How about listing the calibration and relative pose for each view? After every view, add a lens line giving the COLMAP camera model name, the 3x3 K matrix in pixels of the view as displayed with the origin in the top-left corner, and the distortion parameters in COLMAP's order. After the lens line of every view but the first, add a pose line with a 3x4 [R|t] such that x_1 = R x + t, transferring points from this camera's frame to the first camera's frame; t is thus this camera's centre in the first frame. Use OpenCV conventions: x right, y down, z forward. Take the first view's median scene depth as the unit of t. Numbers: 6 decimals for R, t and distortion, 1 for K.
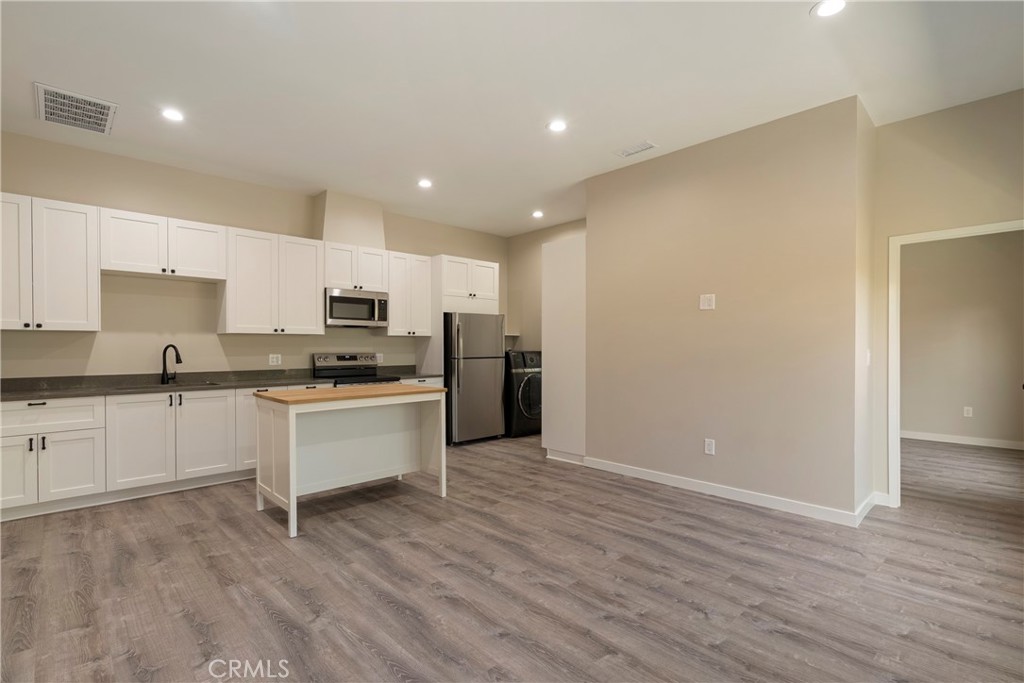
lens RADIAL K [[480.8, 0, 512.1], [0, 480.8, 346.1], [0, 0, 1]] dist [-0.005705, 0.000969]
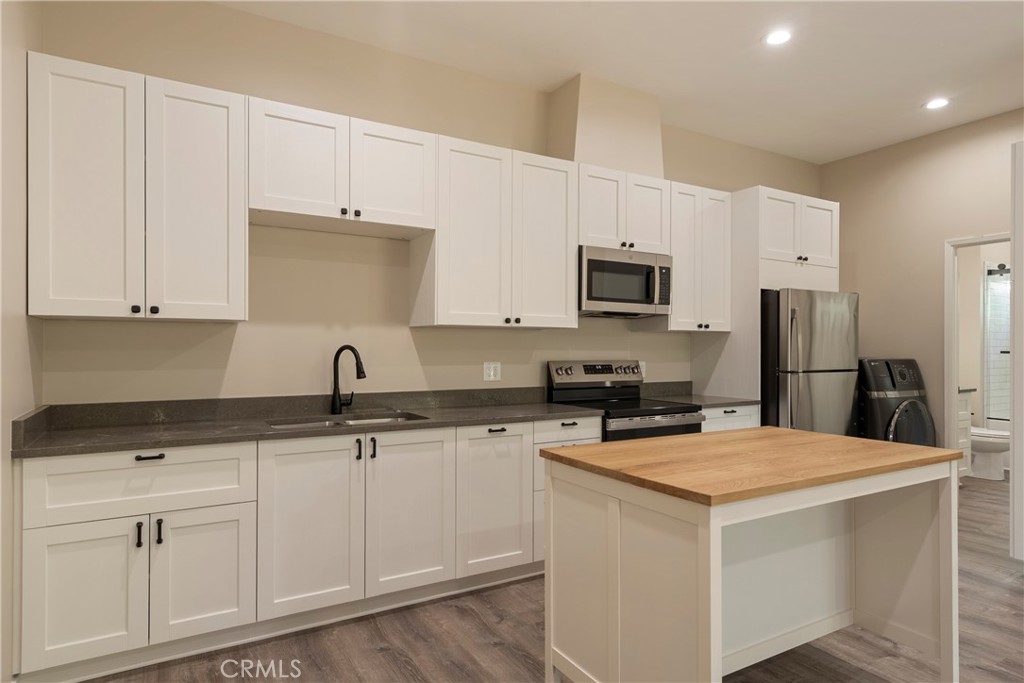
lens RADIAL K [[591.6, 0, 512.0], [0, 591.6, 341.5], [0, 0, 1]] dist [0.000349, -0.000712]
pose [[0.973215, 0.001738, -0.229892, -0.388548], [-0.004362, 0.999931, -0.010906, -0.000858], [0.229857, 0.011617, 0.973155, 0.389483]]
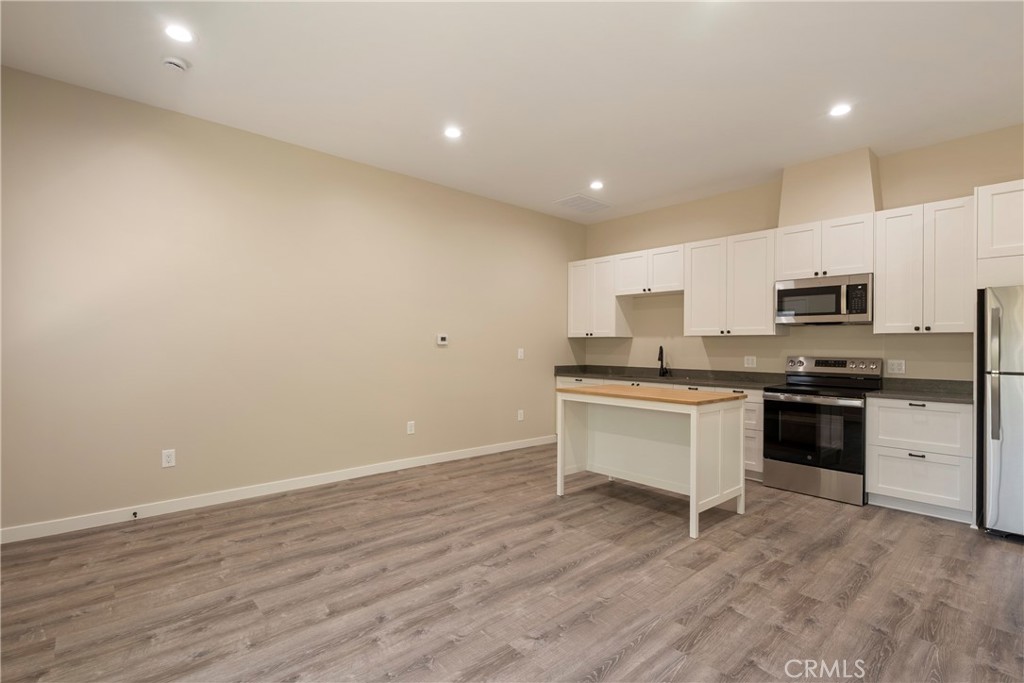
lens RADIAL K [[480.8, 0, 512.1], [0, 480.8, 346.1], [0, 0, 1]] dist [-0.005705, 0.000969]
pose [[-0.035297, 0.000923, -0.999376, 0.636535], [-0.006041, 0.999981, 0.001137, -0.002118], [0.999359, 0.006077, -0.035291, 0.699264]]
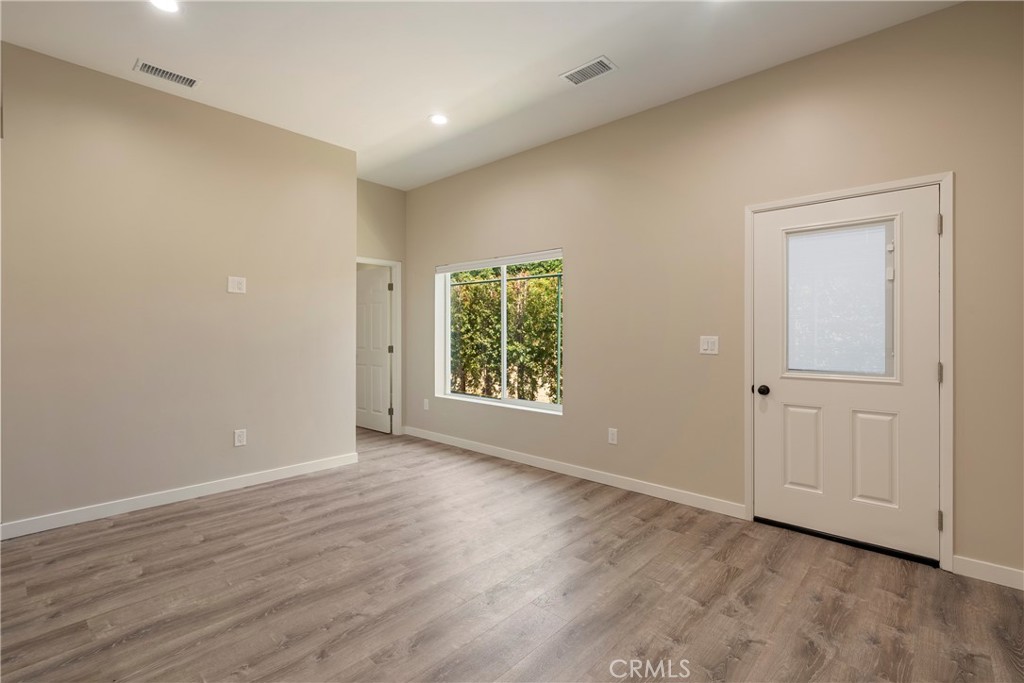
lens RADIAL K [[468.6, 0, 512.0], [0, 468.6, 341.5], [0, 0, 1]] dist [-0.000938, 0.000100]
pose [[-0.066175, -0.021250, 0.997582, -0.534383], [-0.003490, 0.999772, 0.021065, -0.002654], [-0.997802, -0.002087, -0.066234, 0.515480]]
